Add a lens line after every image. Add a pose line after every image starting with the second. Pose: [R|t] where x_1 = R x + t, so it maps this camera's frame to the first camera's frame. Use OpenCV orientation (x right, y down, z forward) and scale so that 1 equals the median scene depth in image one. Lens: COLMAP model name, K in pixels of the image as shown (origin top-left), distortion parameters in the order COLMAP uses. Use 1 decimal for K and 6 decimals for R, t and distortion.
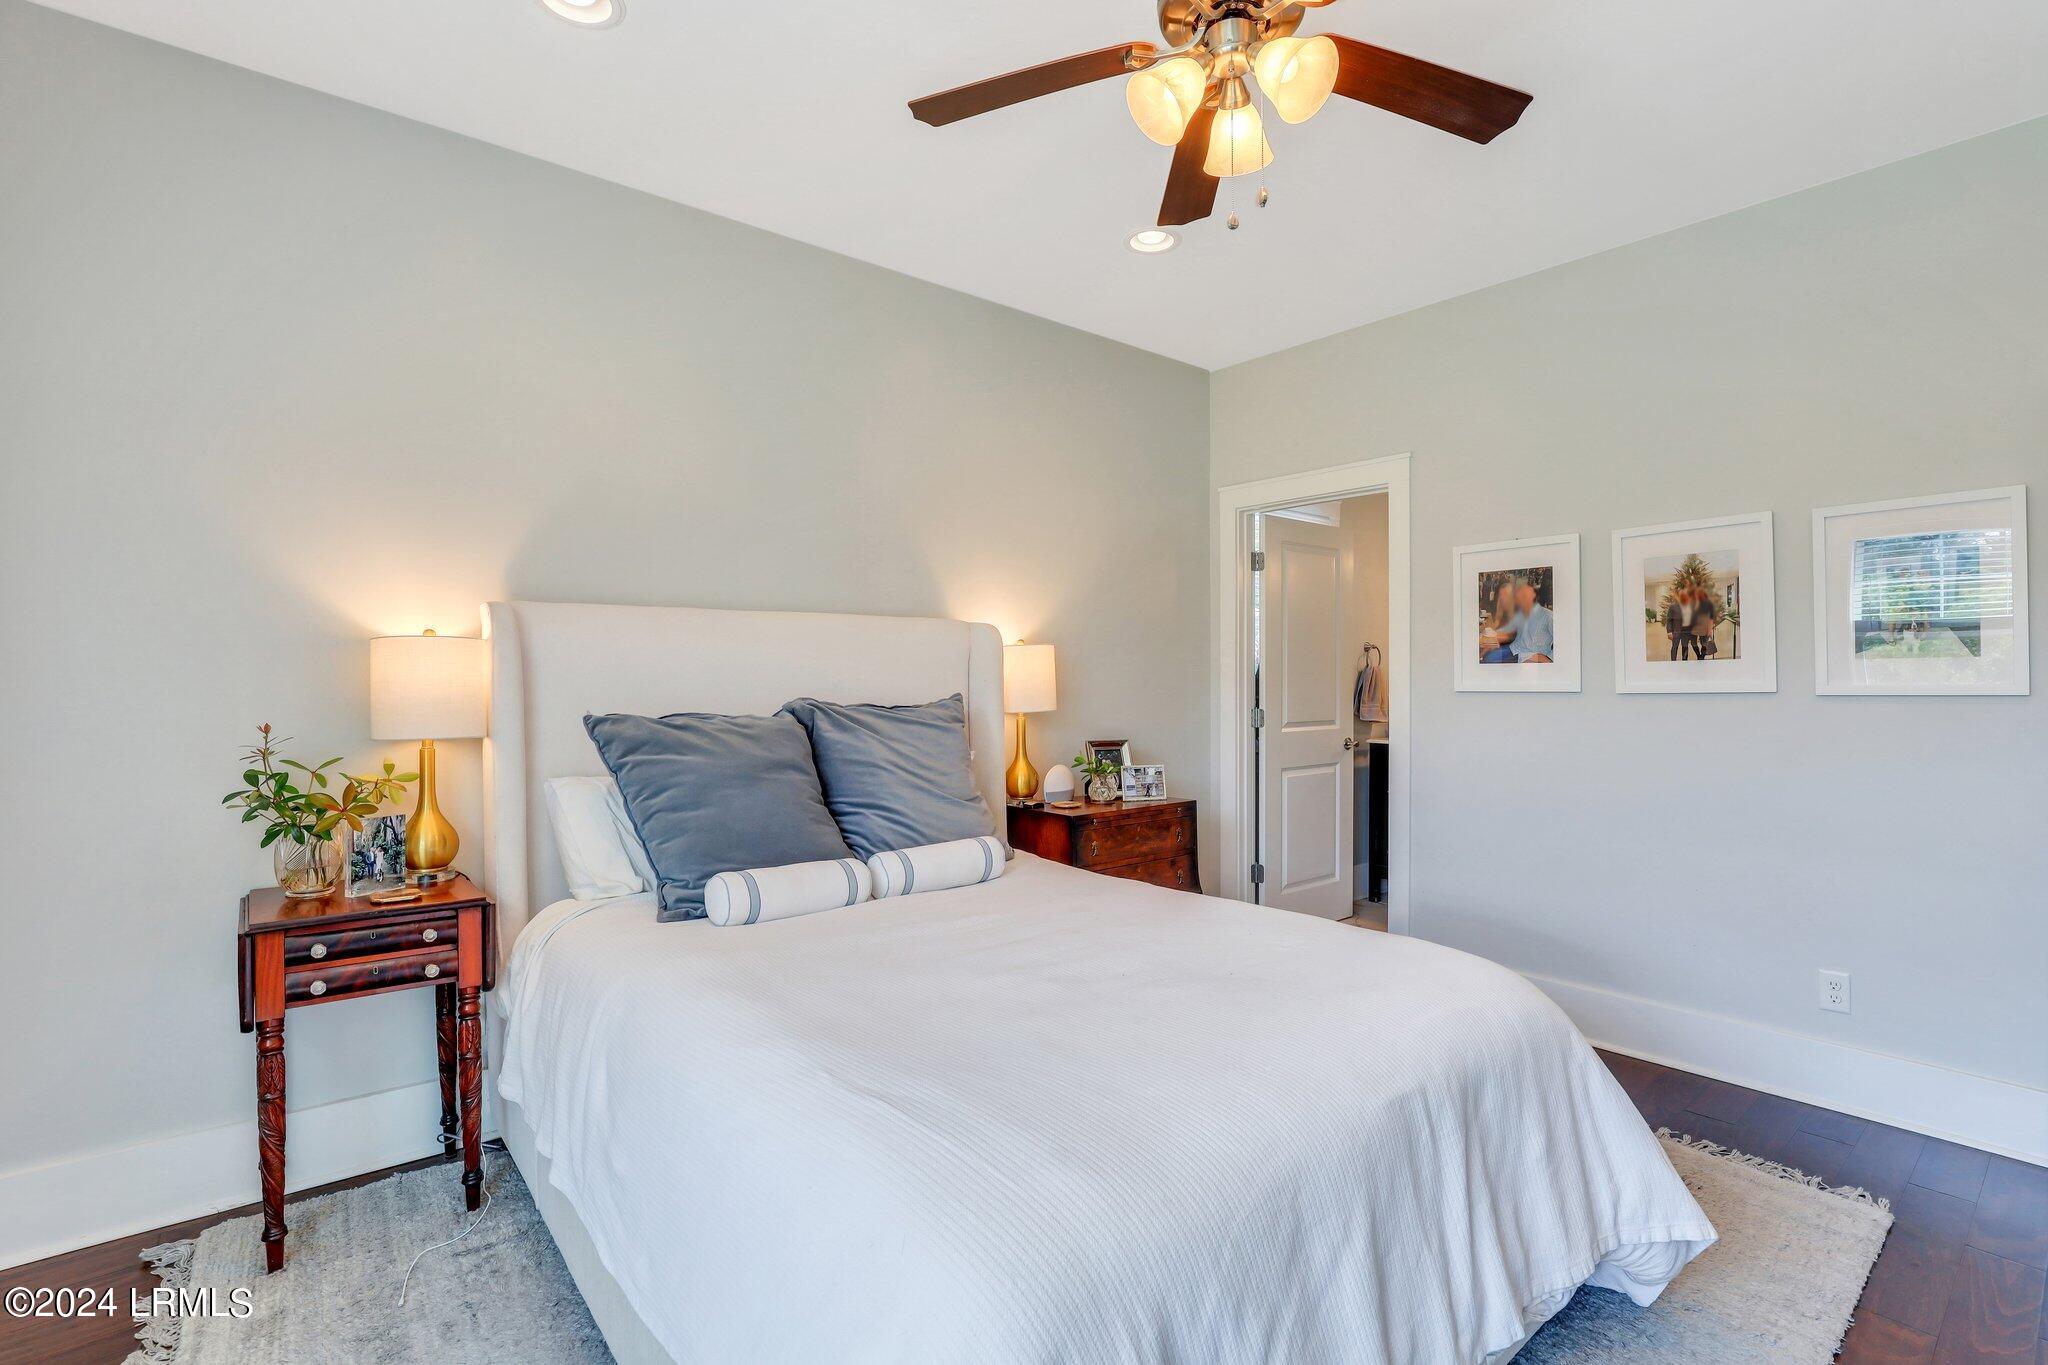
lens RADIAL K [[967.4, 0, 1024.0], [0, 967.4, 682.5], [0, 0, 1]] dist [-0.021478, 0.000651]
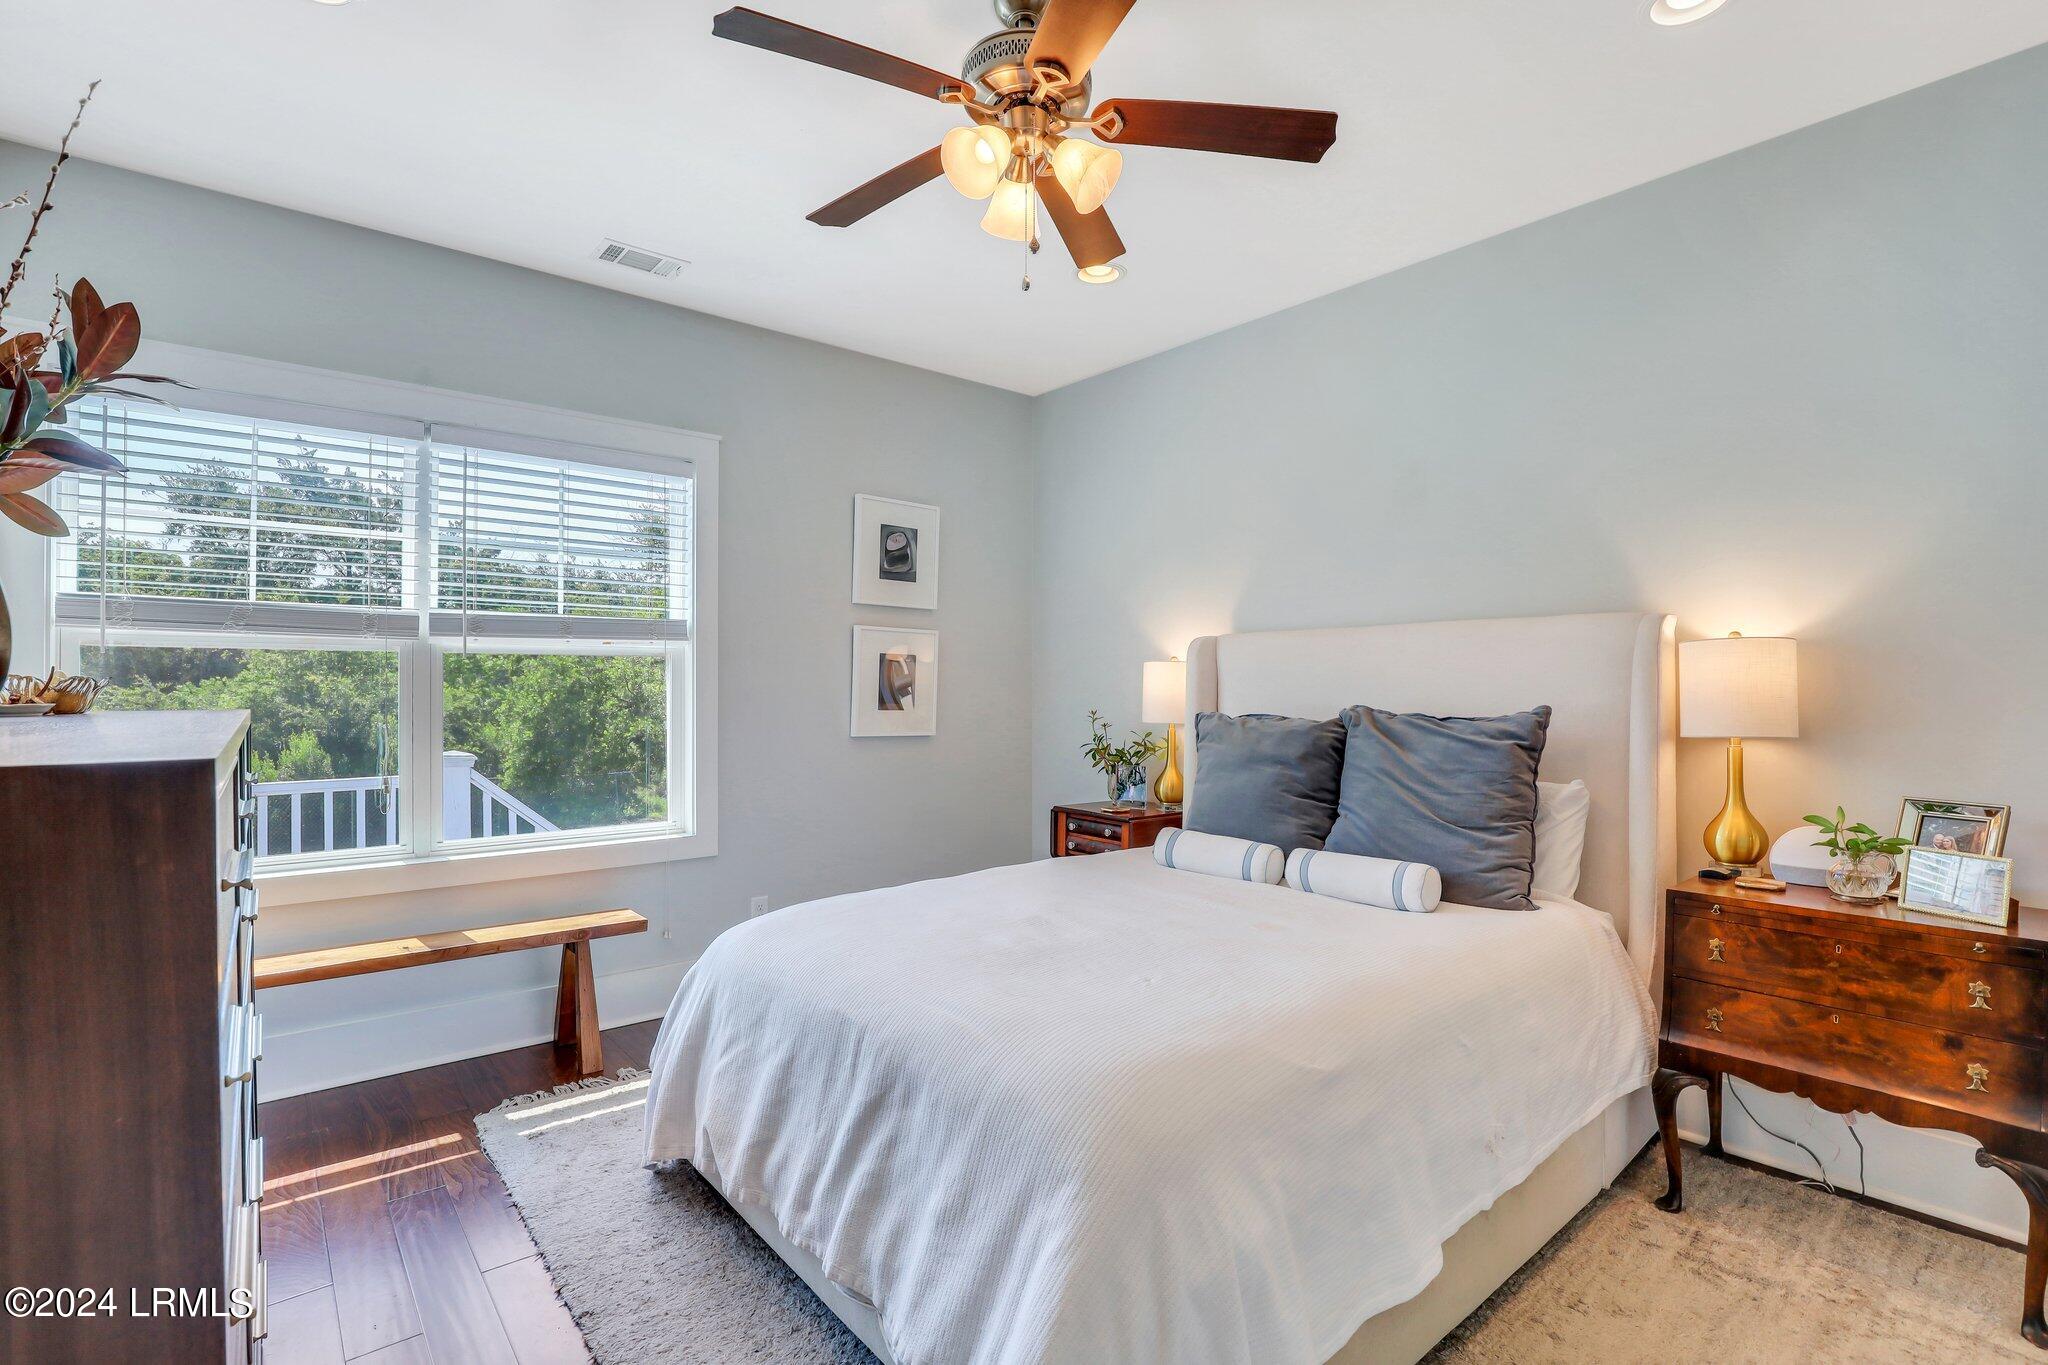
lens RADIAL K [[967.4, 0, 1024.0], [0, 967.4, 682.5], [0, 0, 1]] dist [-0.021478, 0.000651]
pose [[-0.044586, -0.003763, -0.998998, 0.771310], [0.006357, 0.999972, -0.004051, -0.007502], [0.998985, -0.006532, -0.044561, 0.598971]]
